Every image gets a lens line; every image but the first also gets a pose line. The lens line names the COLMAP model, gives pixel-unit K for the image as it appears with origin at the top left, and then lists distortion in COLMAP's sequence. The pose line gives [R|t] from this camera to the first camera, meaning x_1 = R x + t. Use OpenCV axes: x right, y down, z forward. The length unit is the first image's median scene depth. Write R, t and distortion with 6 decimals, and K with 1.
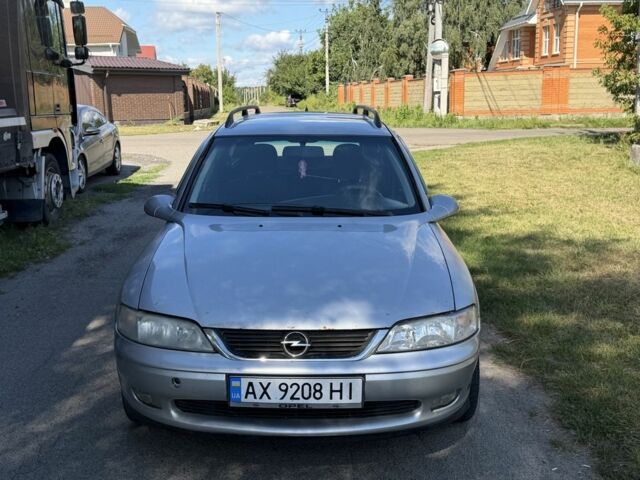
lens RADIAL K [[760.4, 0, 320.0], [0, 760.4, 240.0], [0, 0, 1]] dist [0.222622, -0.564329]
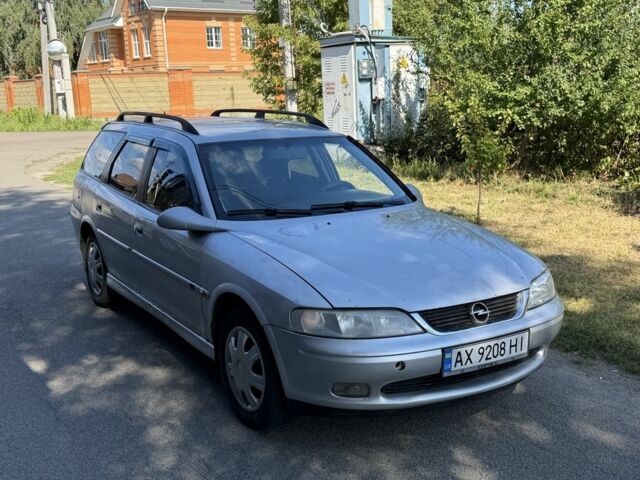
lens RADIAL K [[760.4, 0, 320.0], [0, 760.4, 240.0], [0, 0, 1]] dist [0.222622, -0.564329]
pose [[0.842399, -0.117721, 0.525837, -0.111800], [0.118562, 0.992423, 0.032240, -0.005363], [-0.525649, 0.035186, 0.849974, 0.017684]]
